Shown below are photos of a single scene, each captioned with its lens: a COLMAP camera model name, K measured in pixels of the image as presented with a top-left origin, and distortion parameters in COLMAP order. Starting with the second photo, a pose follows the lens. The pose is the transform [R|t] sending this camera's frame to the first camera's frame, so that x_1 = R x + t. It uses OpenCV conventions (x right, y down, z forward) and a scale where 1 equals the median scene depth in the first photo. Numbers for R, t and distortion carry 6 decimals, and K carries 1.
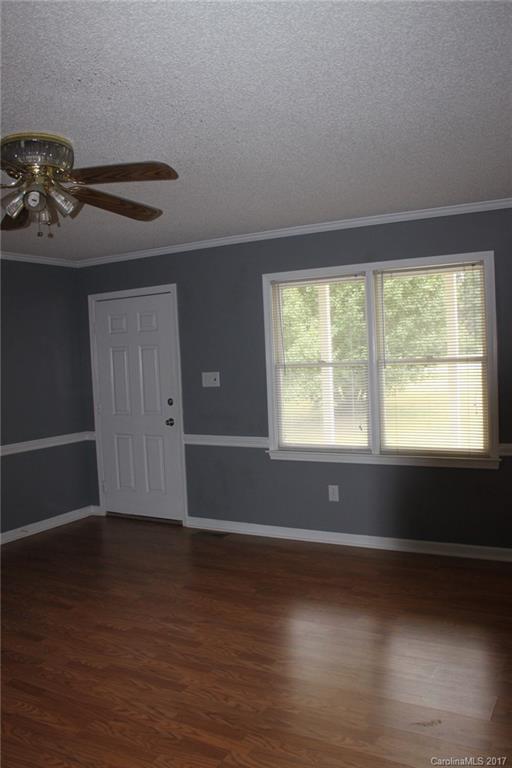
lens RADIAL K [[646.0, 0, 256.0], [0, 646.0, 384.0], [0, 0, 1]] dist [-0.118497, 0.010733]
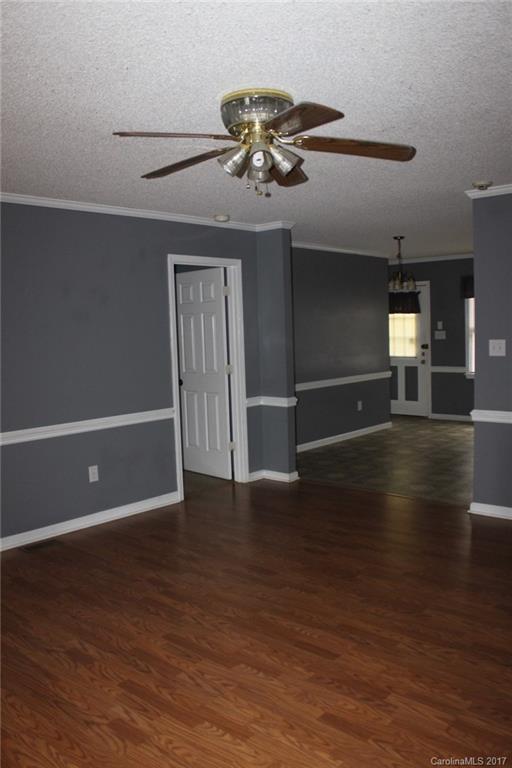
lens RADIAL K [[646.0, 0, 256.0], [0, 646.0, 384.0], [0, 0, 1]] dist [-0.118497, 0.010733]
pose [[-0.974804, 0.057761, 0.215457, -0.490828], [0.085206, 0.989068, 0.120348, -0.058851], [-0.206150, 0.135673, -0.969069, 1.833786]]
